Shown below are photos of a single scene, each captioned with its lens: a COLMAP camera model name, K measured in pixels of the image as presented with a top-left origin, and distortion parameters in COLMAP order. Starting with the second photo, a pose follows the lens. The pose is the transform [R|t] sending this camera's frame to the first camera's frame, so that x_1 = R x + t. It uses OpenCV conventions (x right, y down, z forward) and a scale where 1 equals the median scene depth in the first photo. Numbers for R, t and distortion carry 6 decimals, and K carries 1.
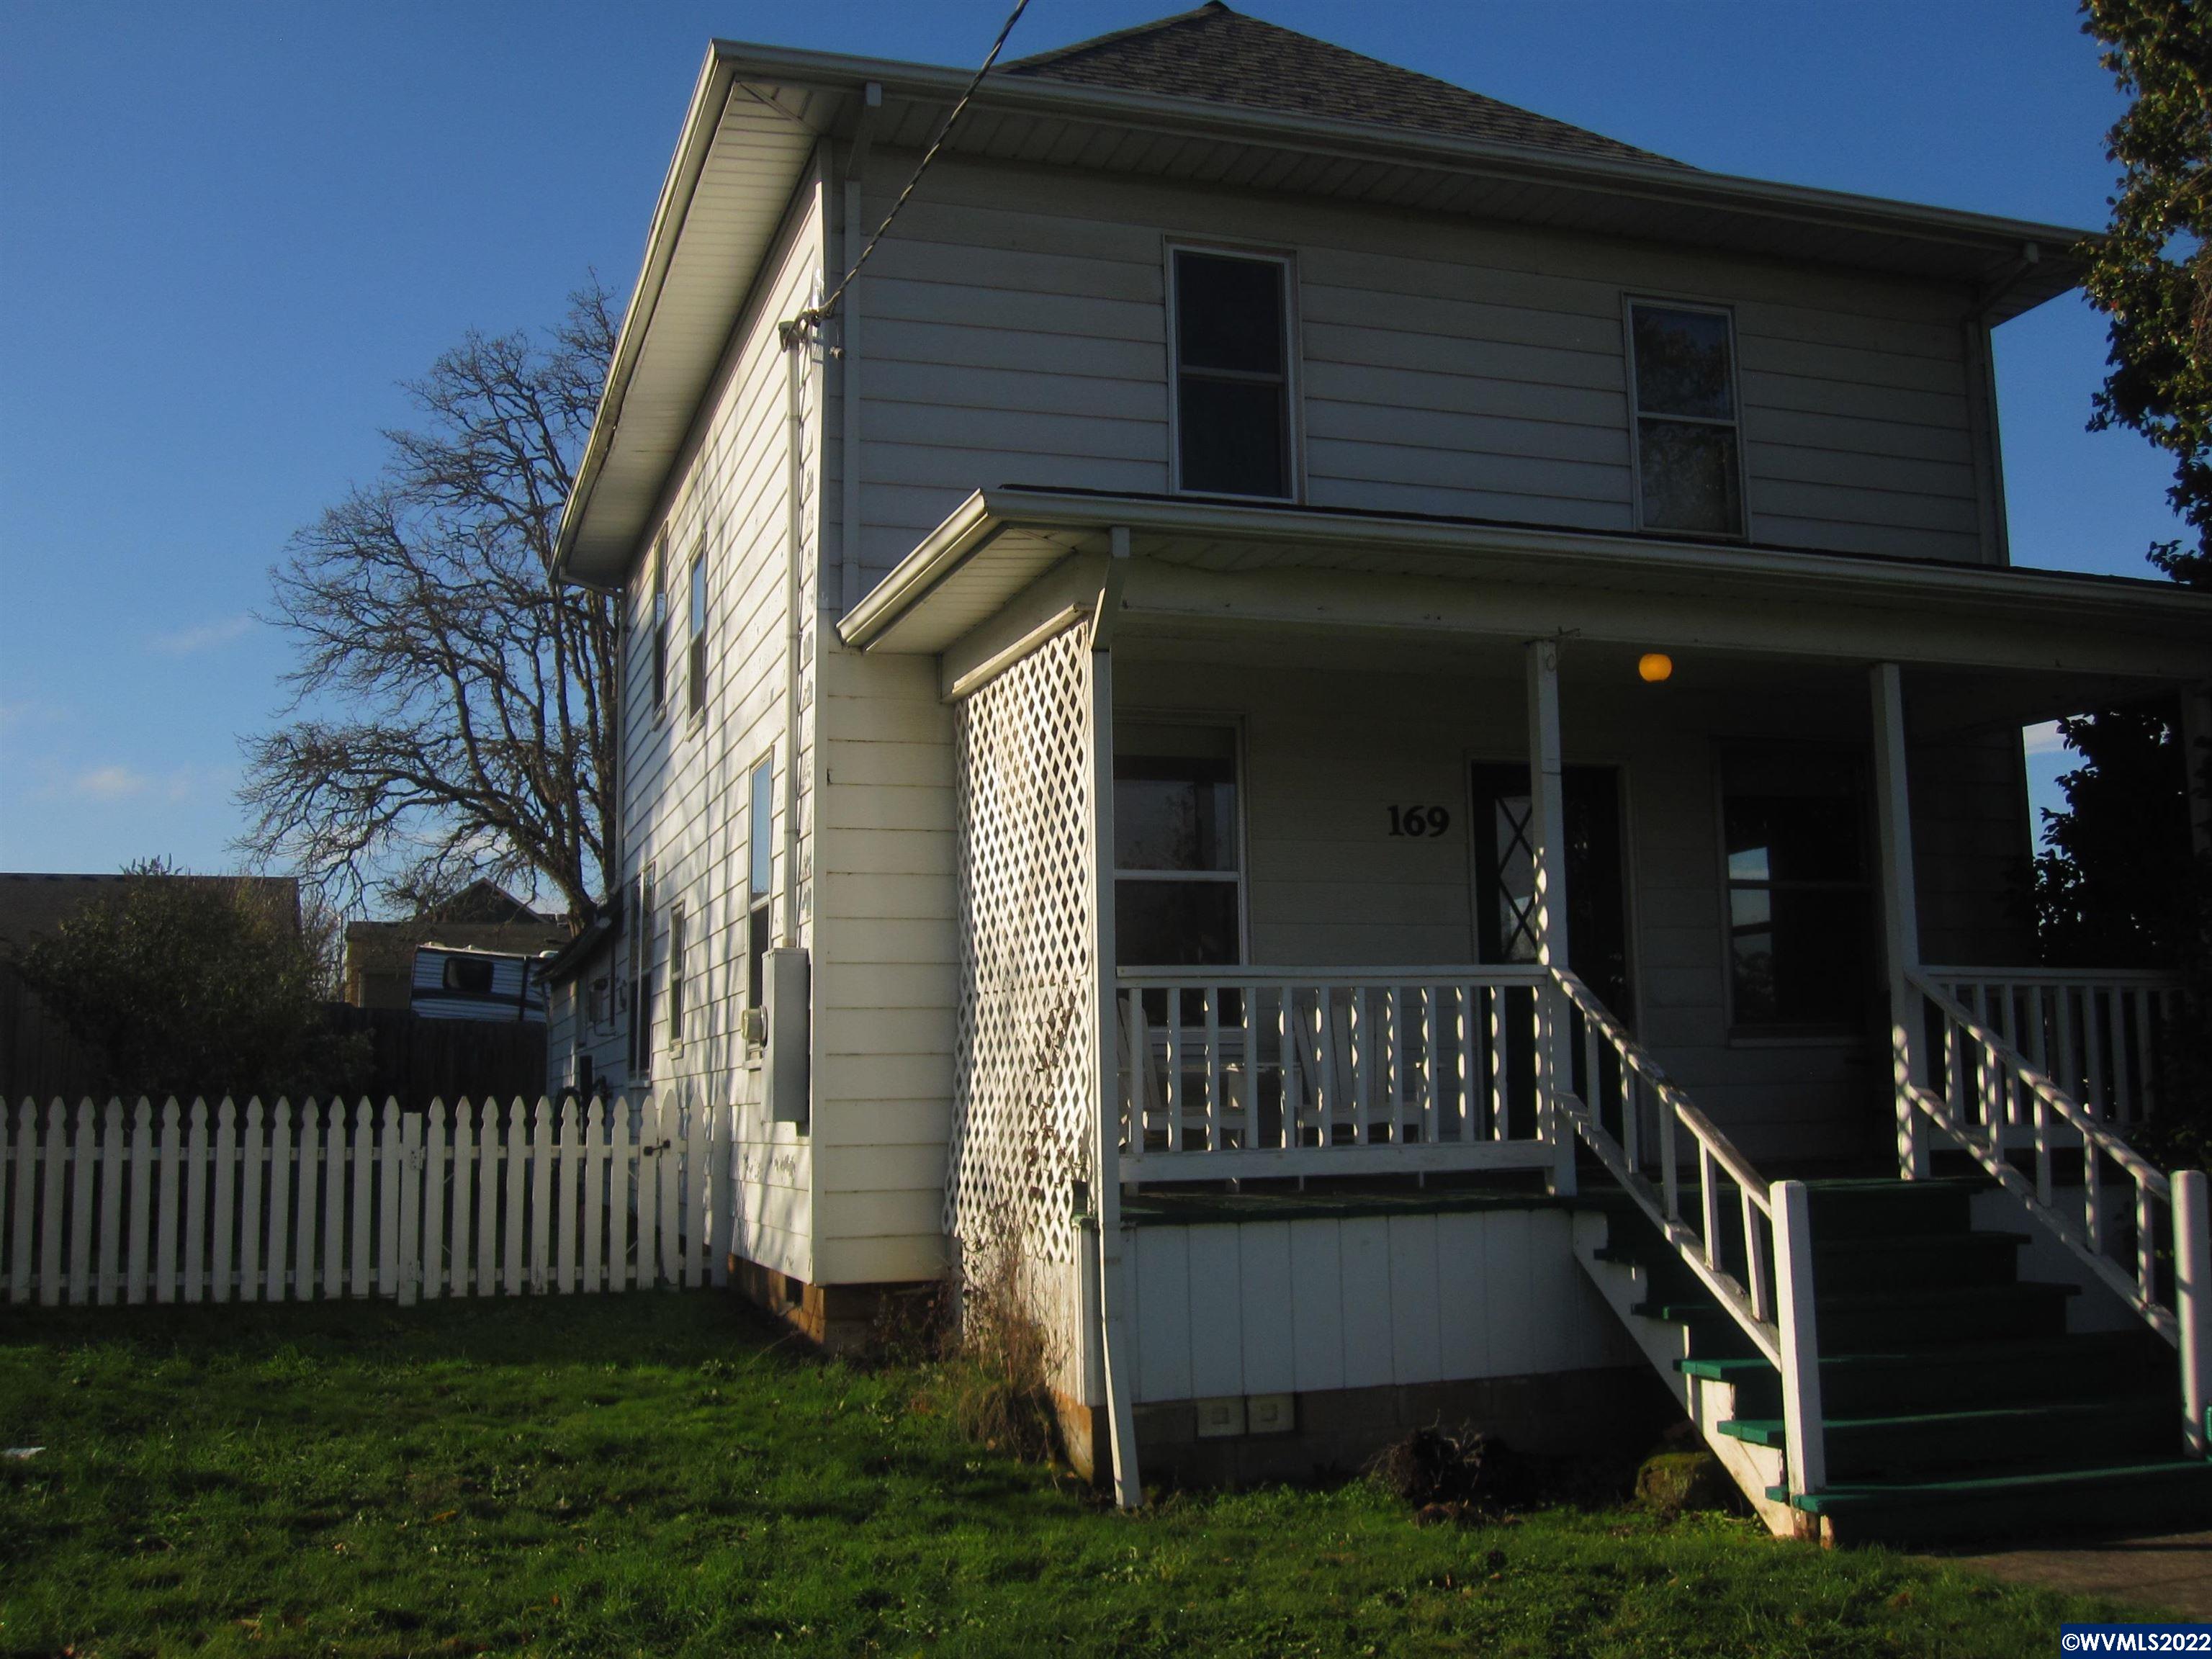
lens RADIAL K [[2148.9, 0, 1106.0], [0, 2148.9, 829.5], [0, 0, 1]] dist [-0.107493, 0.165752]
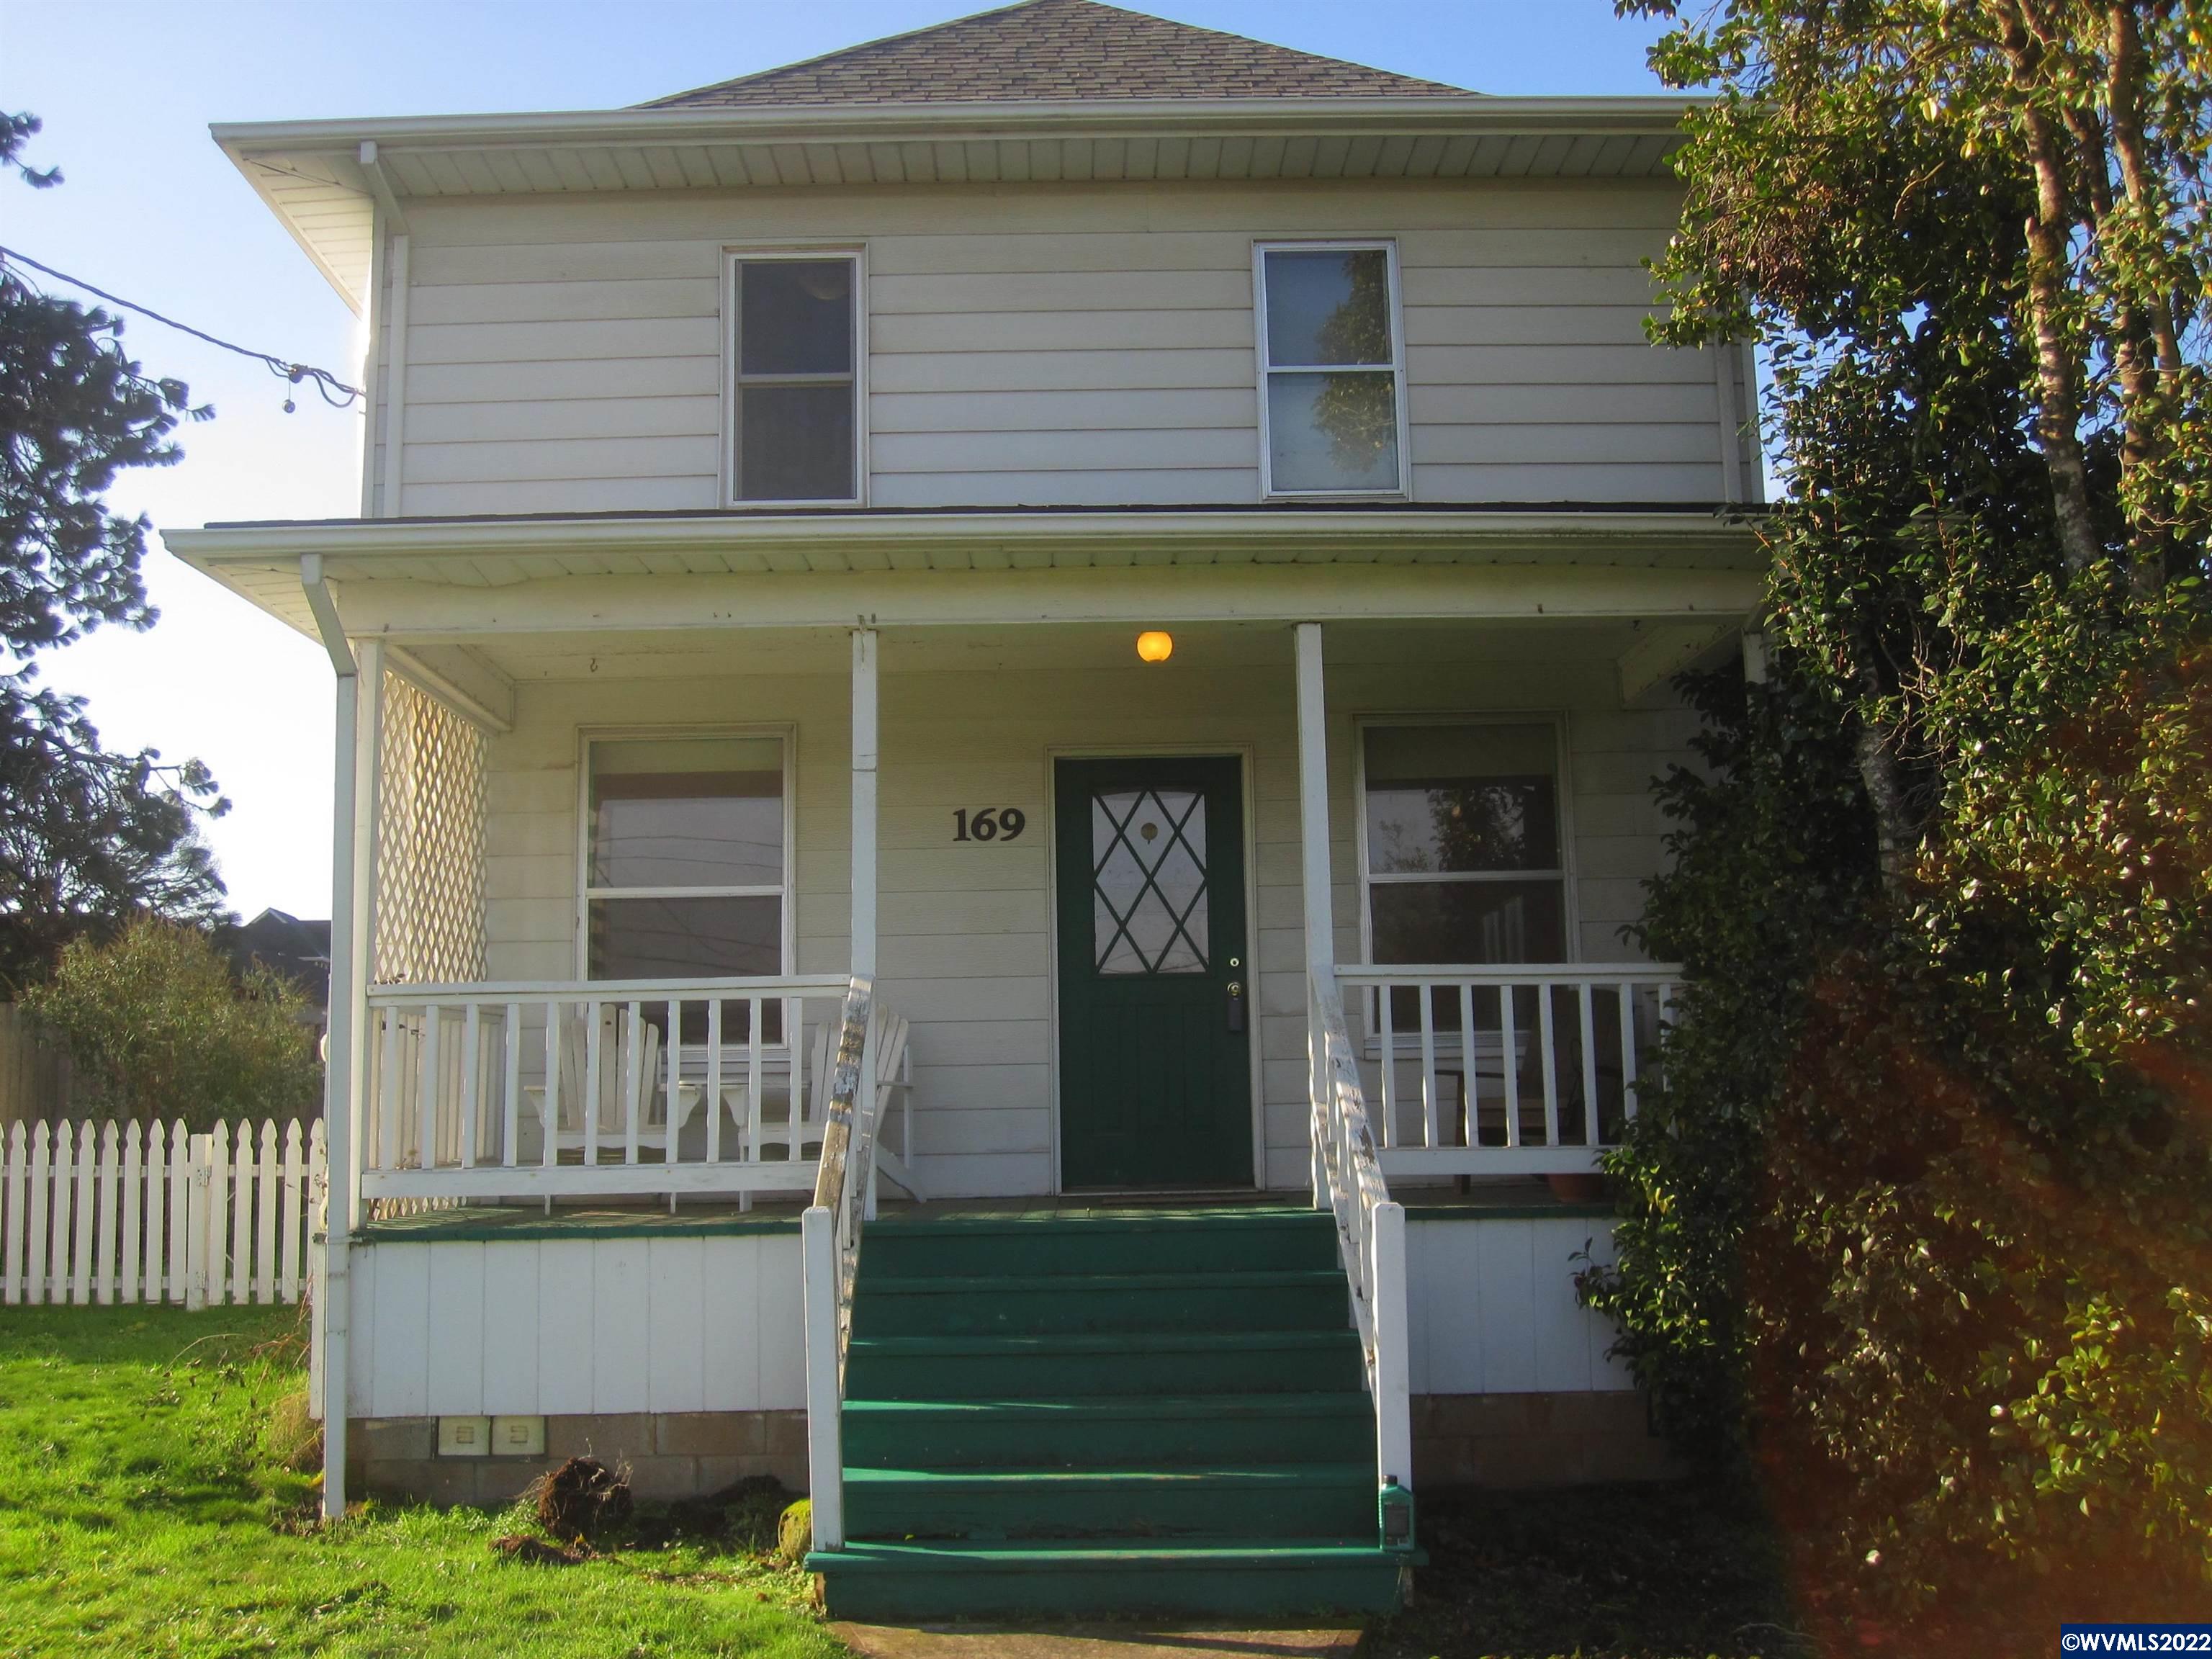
lens RADIAL K [[2158.0, 0, 1106.0], [0, 2158.0, 829.5], [0, 0, 1]] dist [-0.047284, -0.011116]
pose [[0.952194, -0.045056, -0.302155, 0.484907], [0.041863, 0.998978, -0.017036, 0.016680], [0.302614, 0.003573, 0.953107, 0.103661]]
